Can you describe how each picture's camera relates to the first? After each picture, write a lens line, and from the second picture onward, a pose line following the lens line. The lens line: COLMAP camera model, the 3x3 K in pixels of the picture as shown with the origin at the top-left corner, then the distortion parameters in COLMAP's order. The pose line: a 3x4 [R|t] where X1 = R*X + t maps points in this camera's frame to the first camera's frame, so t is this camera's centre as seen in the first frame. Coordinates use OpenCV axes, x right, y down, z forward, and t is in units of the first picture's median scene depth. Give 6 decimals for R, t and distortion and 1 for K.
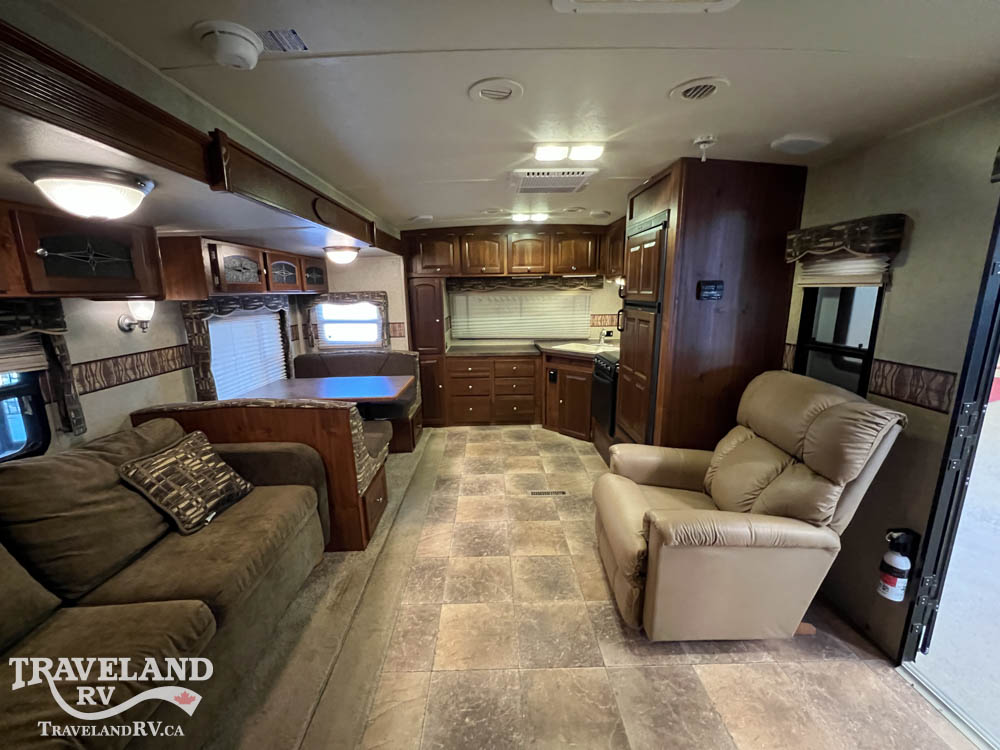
lens RADIAL K [[400.2, 0, 497.1], [0, 400.2, 372.9], [0, 0, 1]] dist [-0.002620, 0.000414]
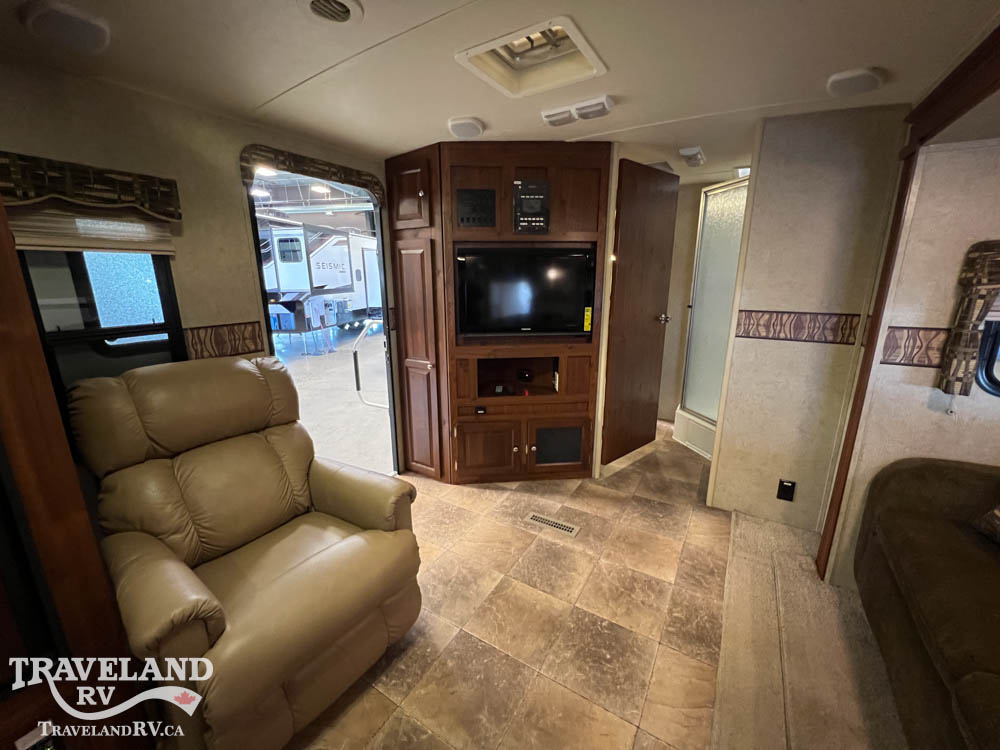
lens RADIAL K [[400.2, 0, 500.7], [0, 400.2, 373.4], [0, 0, 1]] dist [-0.002620, 0.000414]
pose [[-0.841892, -0.109319, 0.528457, -0.242016], [0.127972, 0.910889, 0.392305, -0.206645], [-0.524253, 0.397907, -0.752881, 1.274374]]
